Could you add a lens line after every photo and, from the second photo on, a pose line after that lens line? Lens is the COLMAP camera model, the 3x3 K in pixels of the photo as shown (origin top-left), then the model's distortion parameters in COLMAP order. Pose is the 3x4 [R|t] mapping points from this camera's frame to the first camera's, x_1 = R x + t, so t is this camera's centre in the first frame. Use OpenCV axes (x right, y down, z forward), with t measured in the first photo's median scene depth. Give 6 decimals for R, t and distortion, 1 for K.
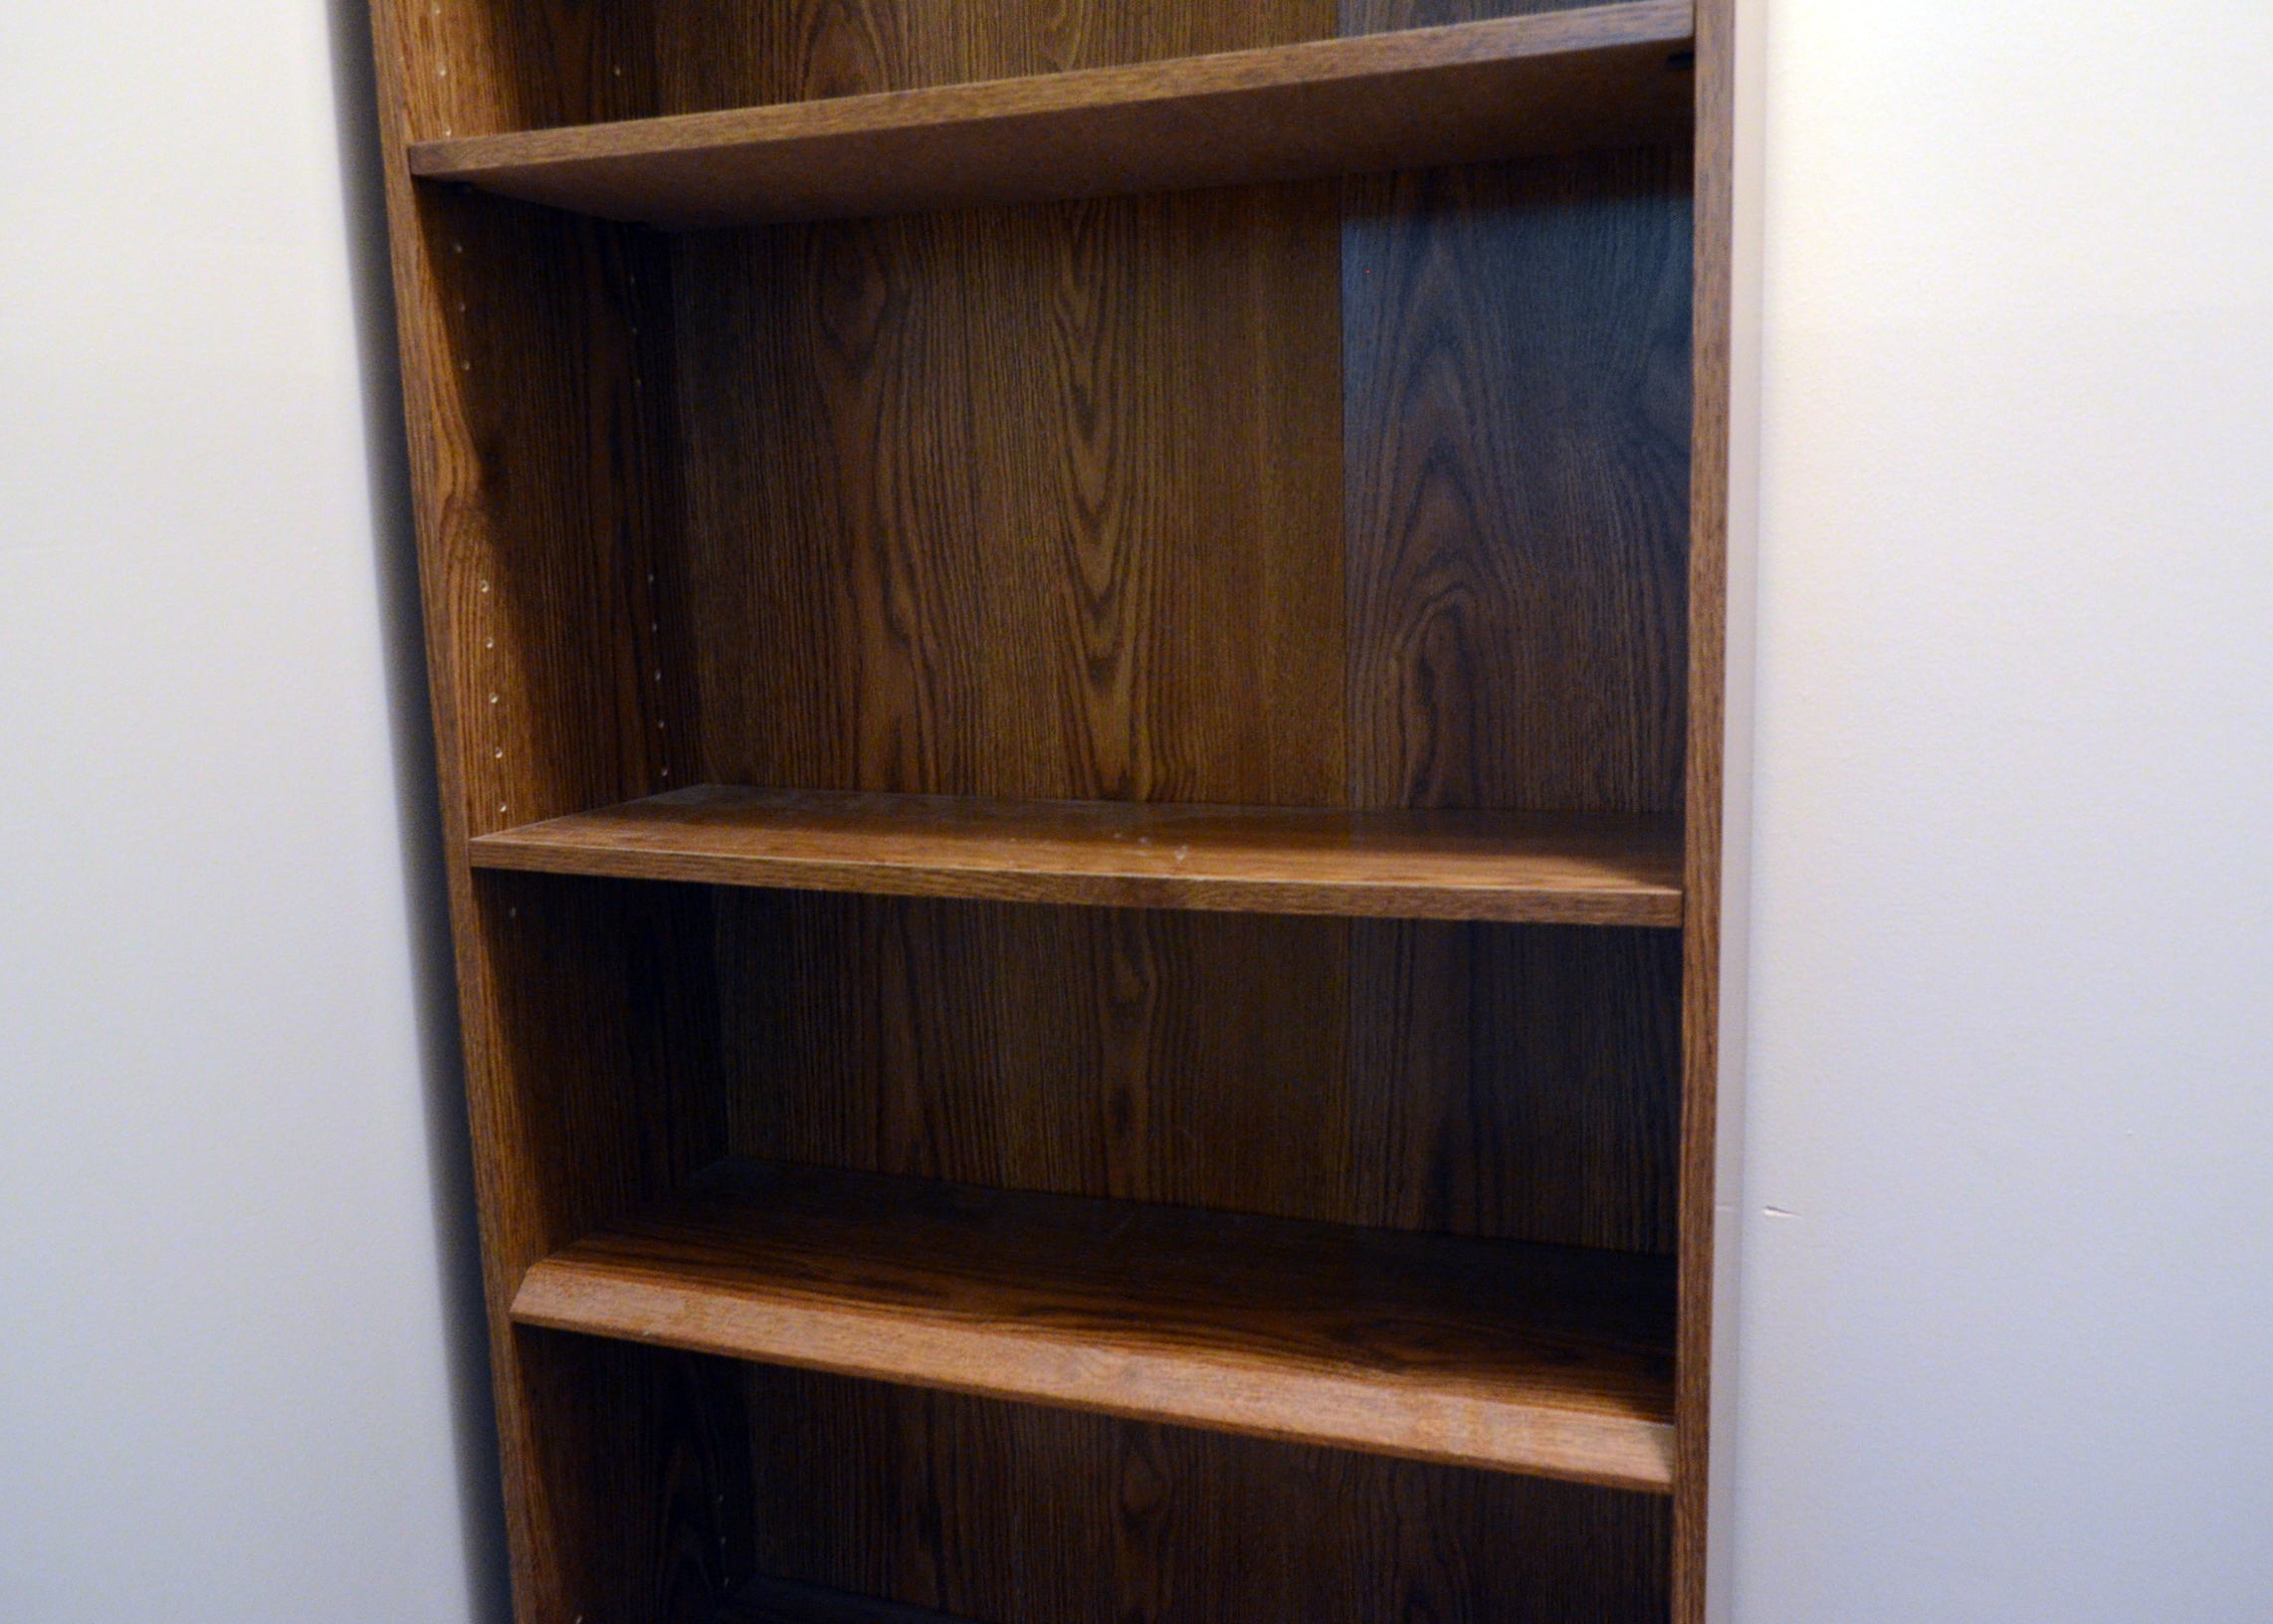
lens RADIAL K [[1905.0, 0, 1146.8], [0, 1905.0, 831.9], [0, 0, 1]] dist [-0.004891, -0.003613]
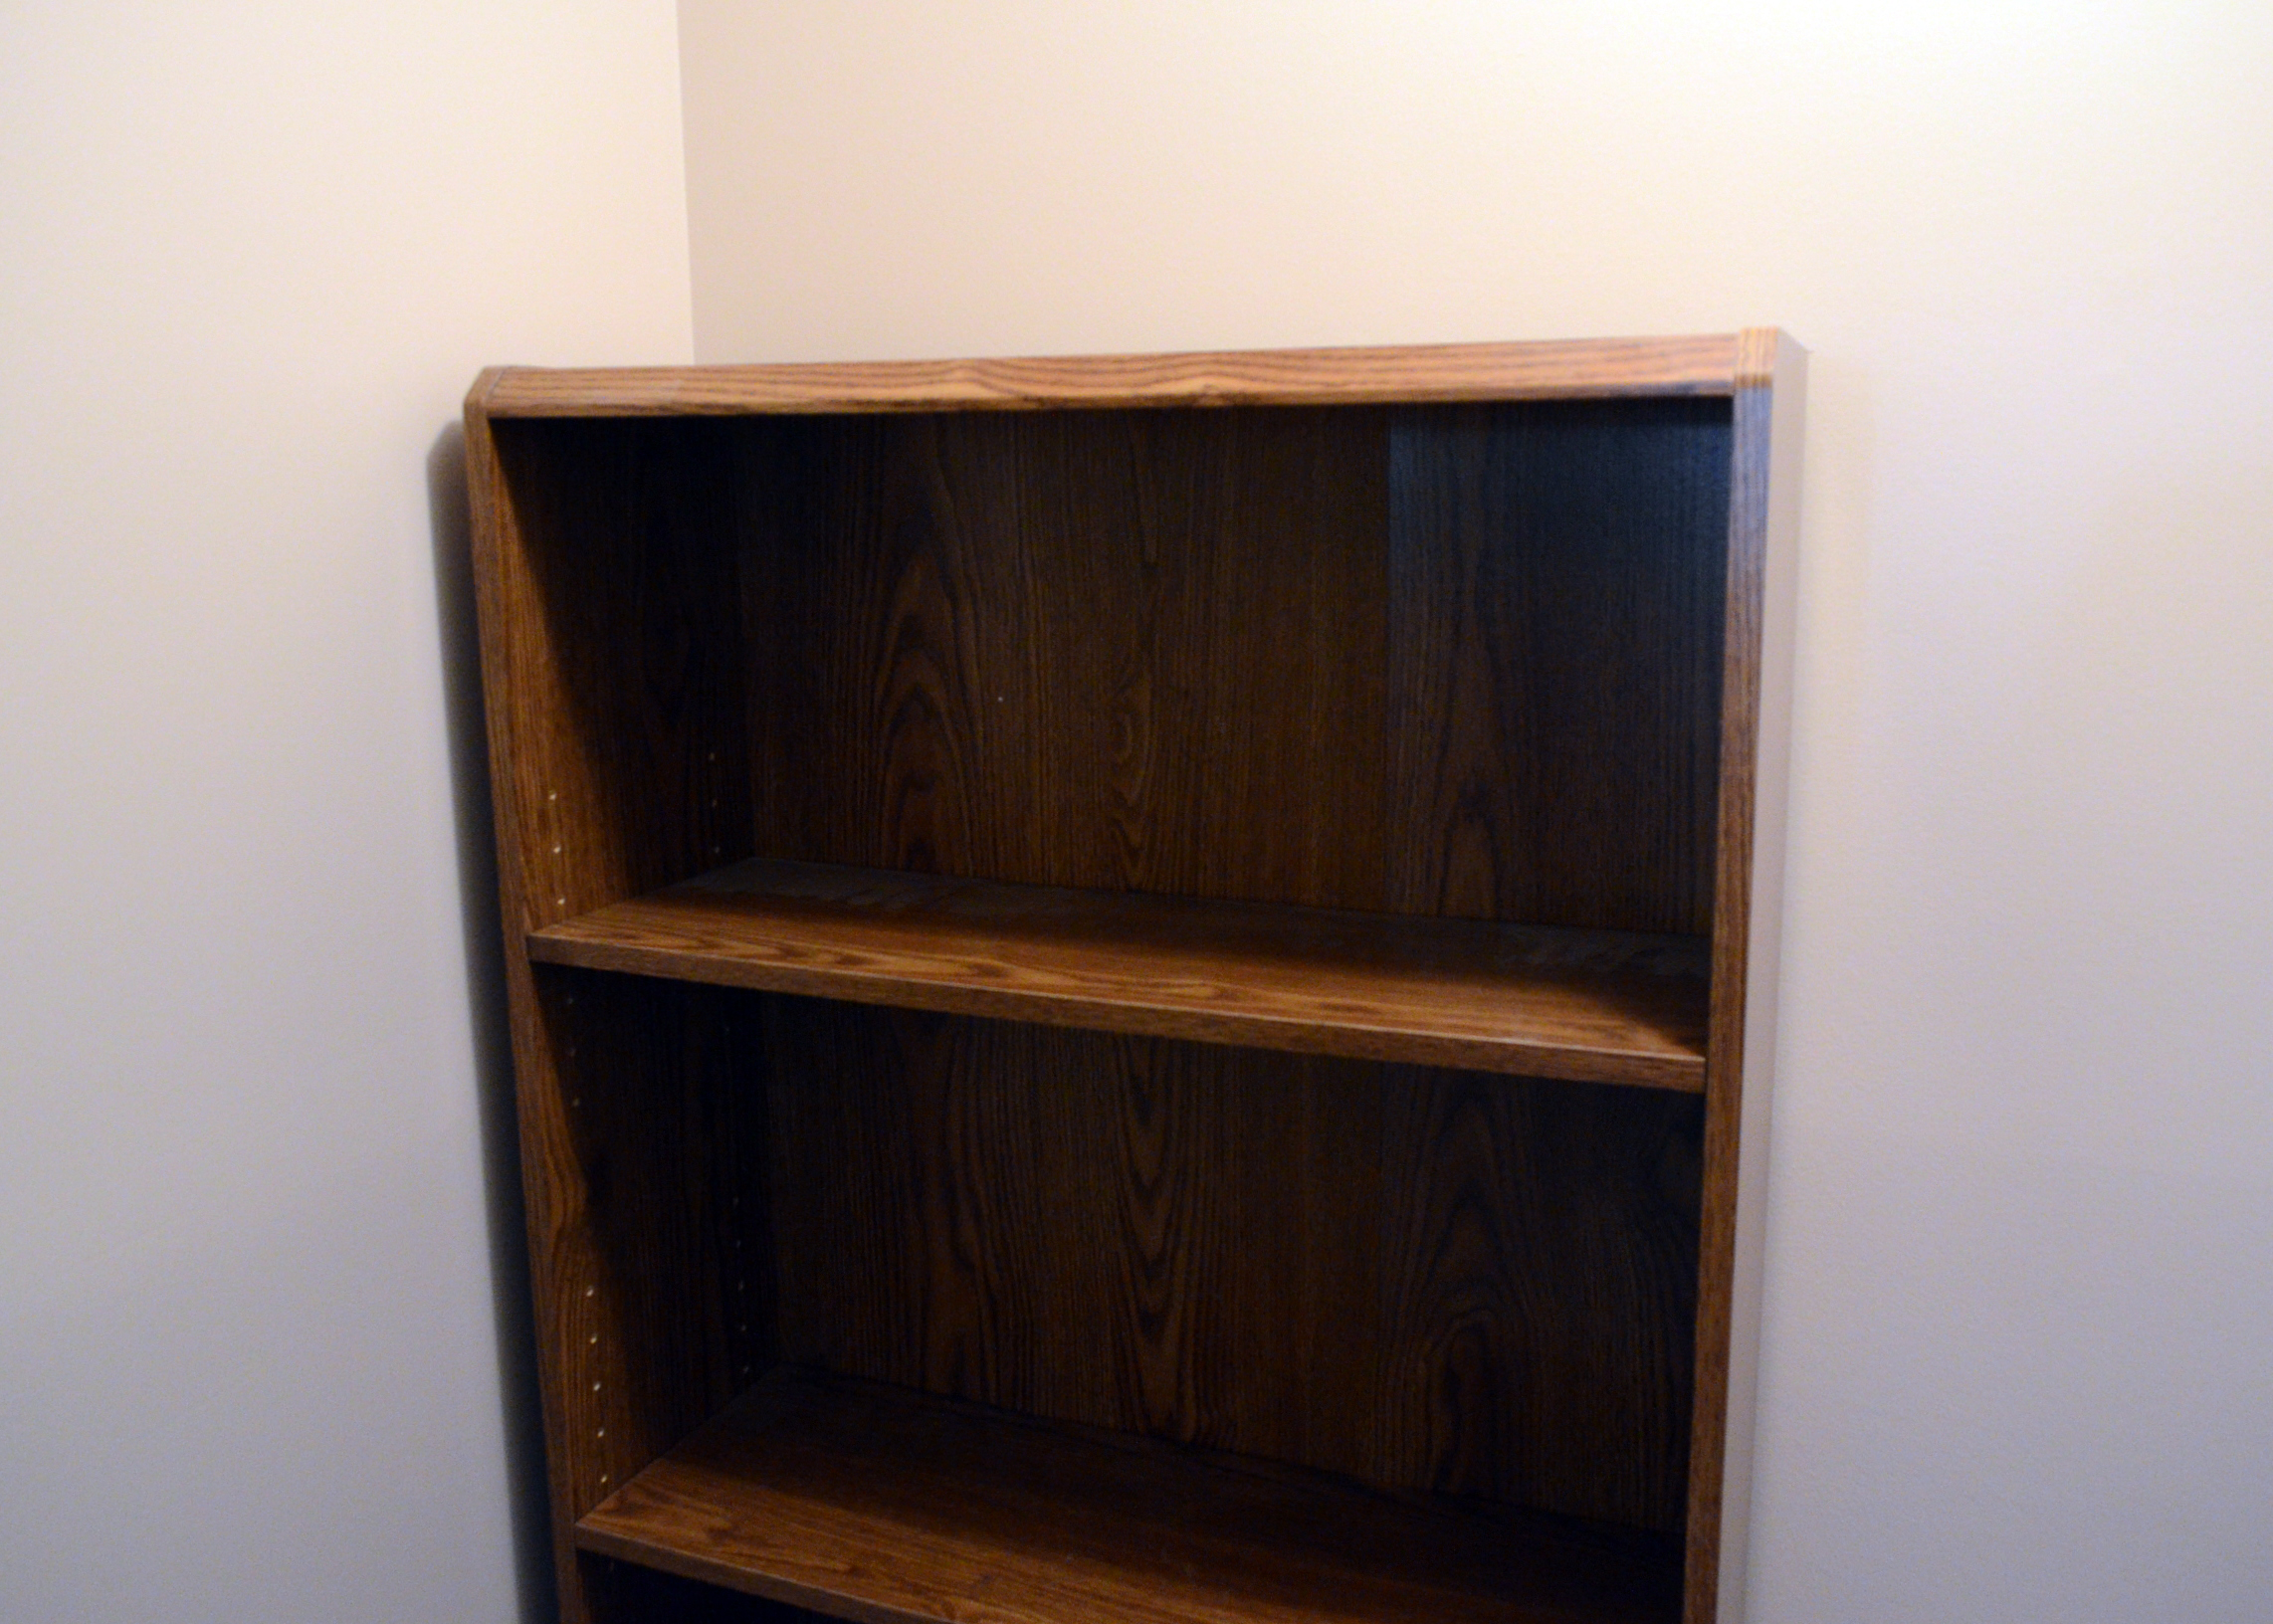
lens RADIAL K [[1894.5, 0, 1149.5], [0, 1894.5, 817.4], [0, 0, 1]] dist [-0.022816, 0.000922]
pose [[0.999629, 0.020559, -0.017842, -0.012327], [-0.020034, 0.999375, 0.029120, -0.416987], [0.018429, -0.028752, 0.999417, -0.066408]]
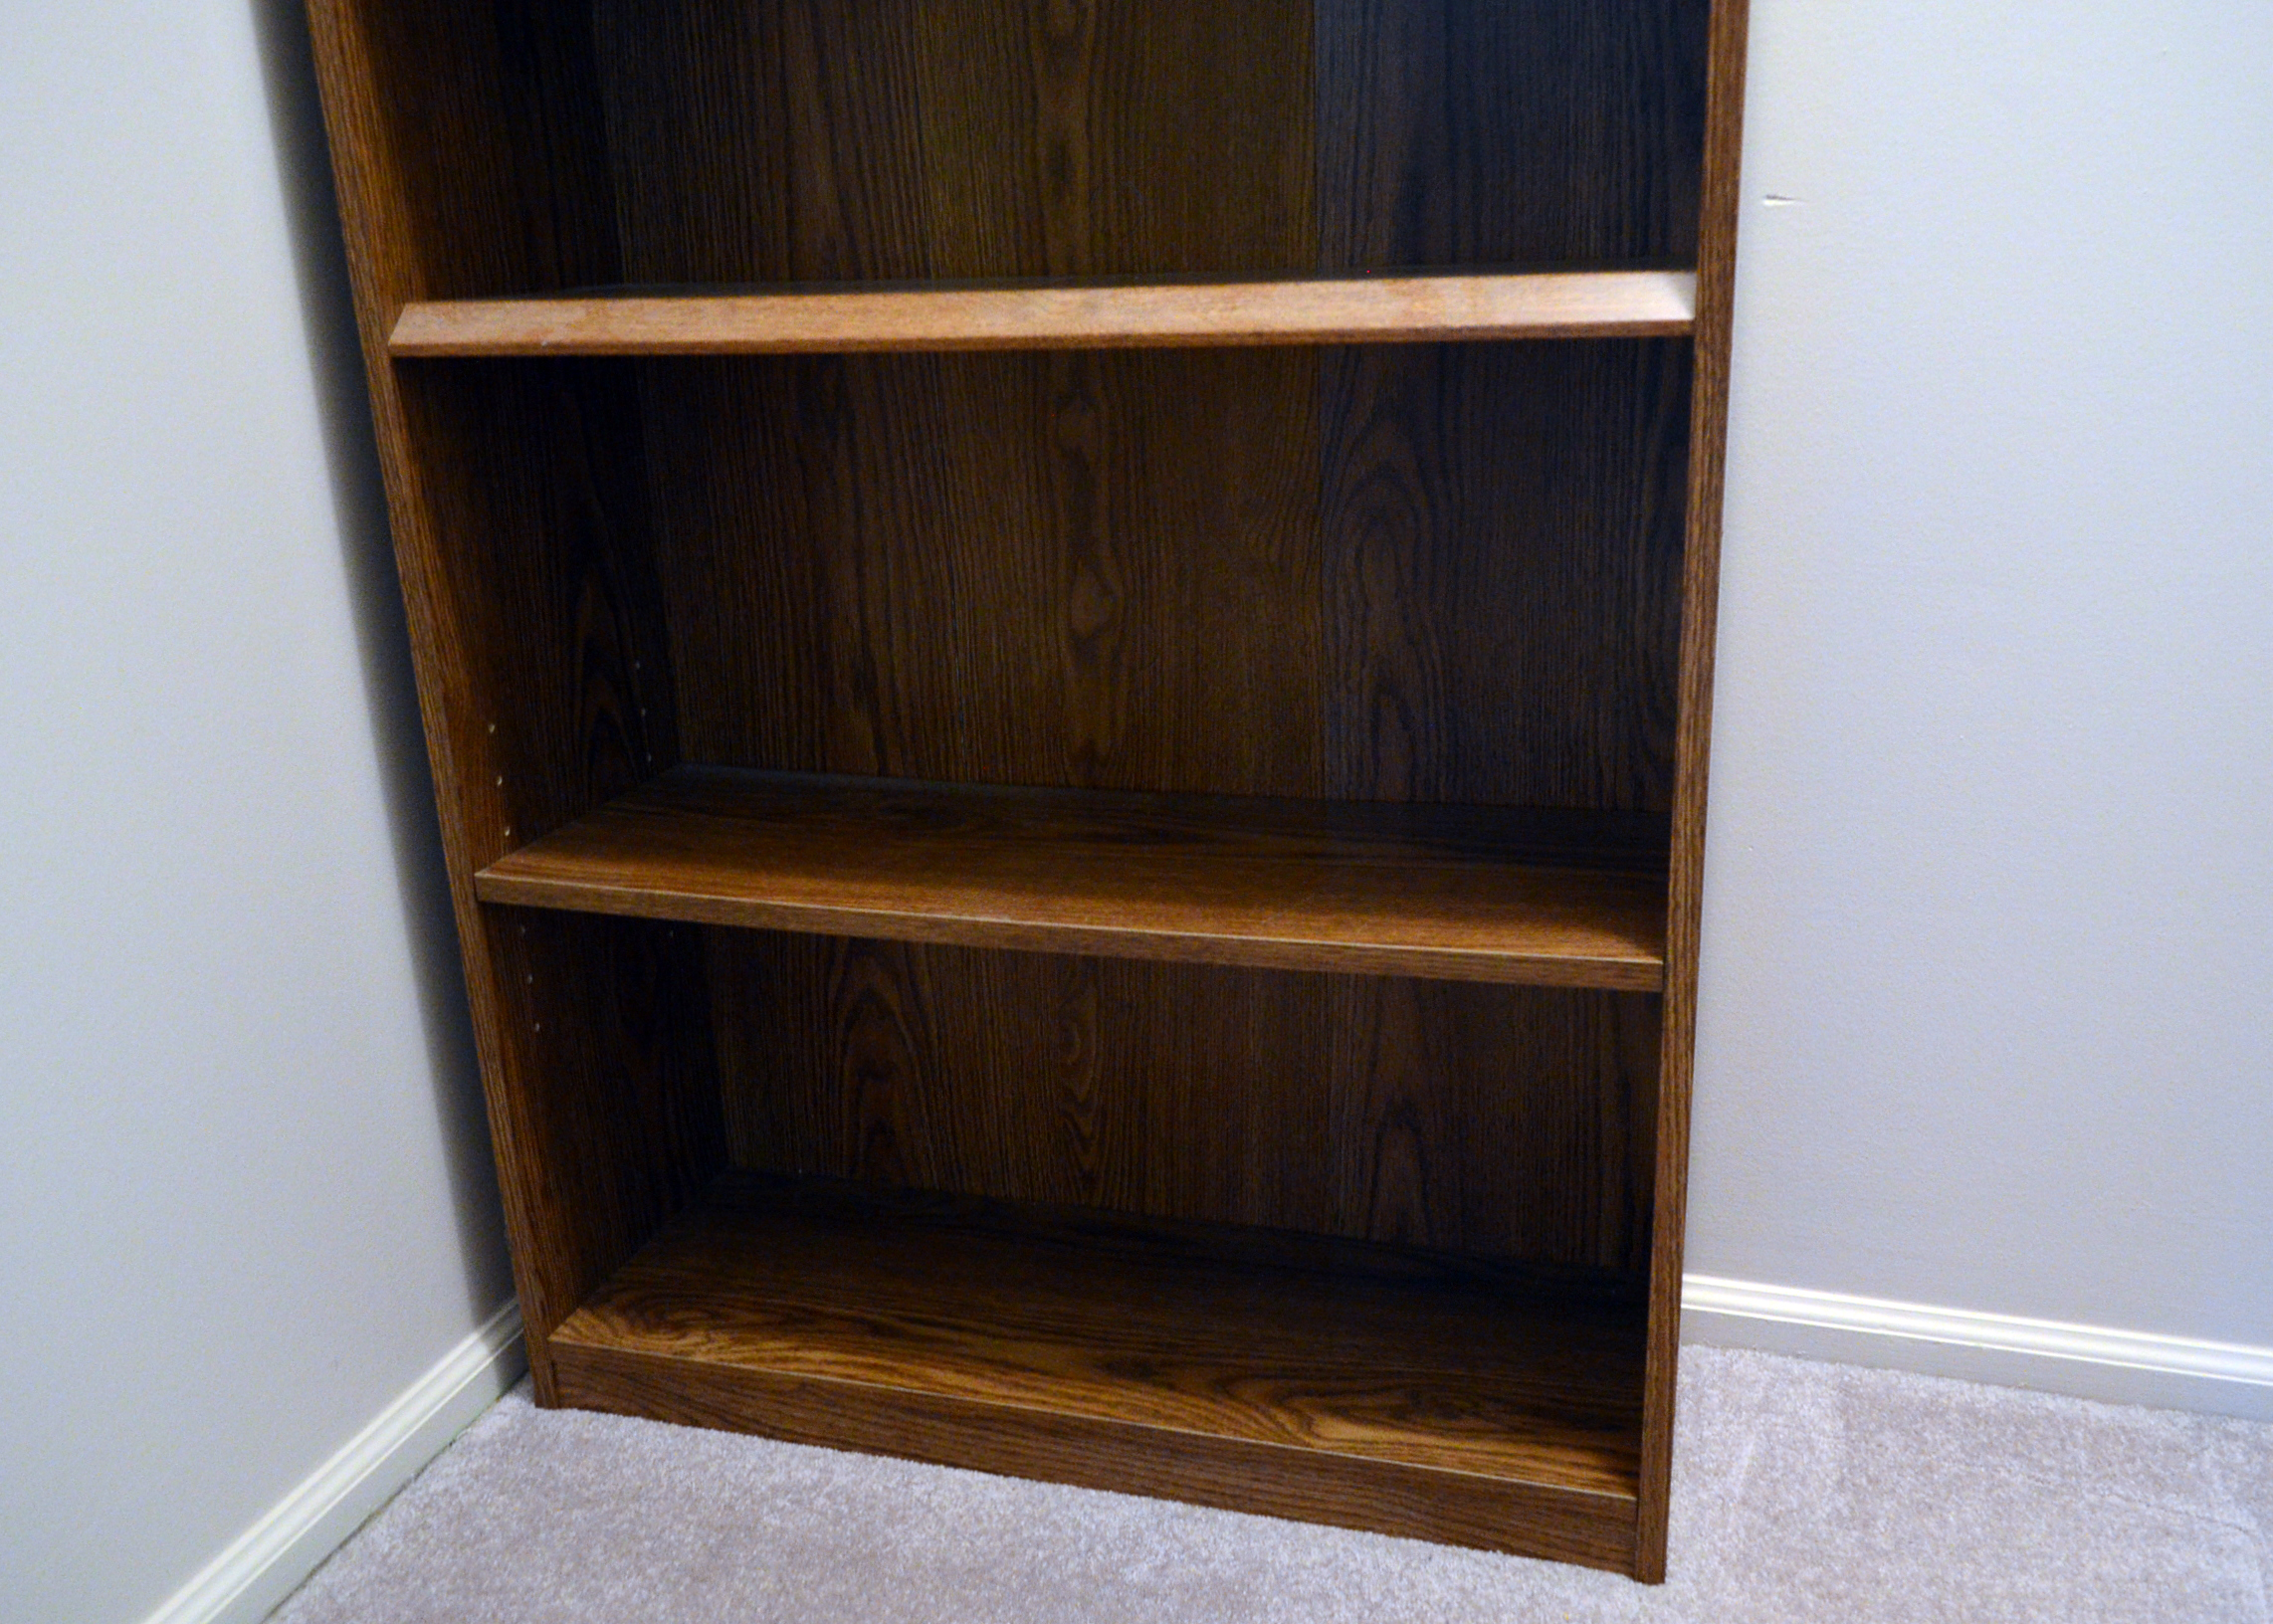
lens RADIAL K [[1905.0, 0, 1146.8], [0, 1905.0, 831.9], [0, 0, 1]] dist [-0.004891, -0.003613]
pose [[0.997786, -0.031721, 0.058450, -0.037299], [0.022489, 0.988075, 0.152325, 0.343710], [-0.062584, -0.150673, 0.986601, 0.058727]]
